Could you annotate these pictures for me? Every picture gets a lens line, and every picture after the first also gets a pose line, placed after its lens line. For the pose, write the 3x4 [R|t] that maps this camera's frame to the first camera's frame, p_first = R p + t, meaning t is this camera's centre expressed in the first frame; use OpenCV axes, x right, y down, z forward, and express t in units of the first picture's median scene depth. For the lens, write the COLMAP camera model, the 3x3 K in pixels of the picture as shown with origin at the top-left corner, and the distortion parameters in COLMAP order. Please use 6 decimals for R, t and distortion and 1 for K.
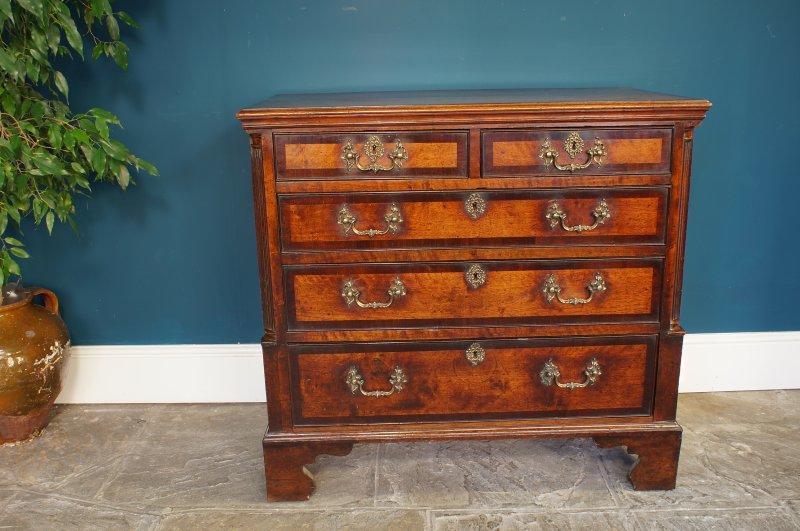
lens RADIAL K [[763.1, 0, 403.9], [0, 763.1, 274.3], [0, 0, 1]] dist [-0.080321, 0.000000]
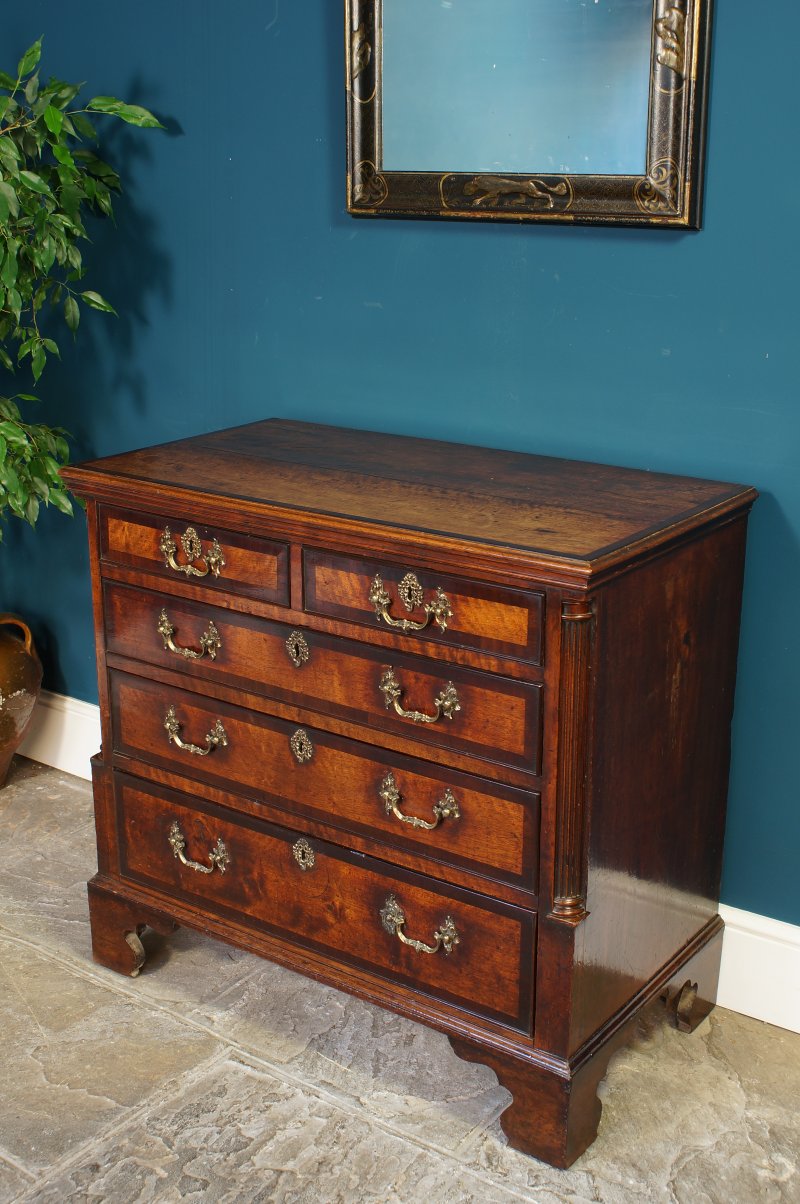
lens RADIAL K [[1513.4, 0, 402.1], [0, 1513.4, 598.0], [0, 0, 1]] dist [-0.078243, 0.000000]
pose [[0.801242, 0.200622, -0.563704, 0.909562], [-0.185947, 0.978953, 0.084106, -0.260269], [0.568714, 0.037430, 0.821683, -0.084599]]
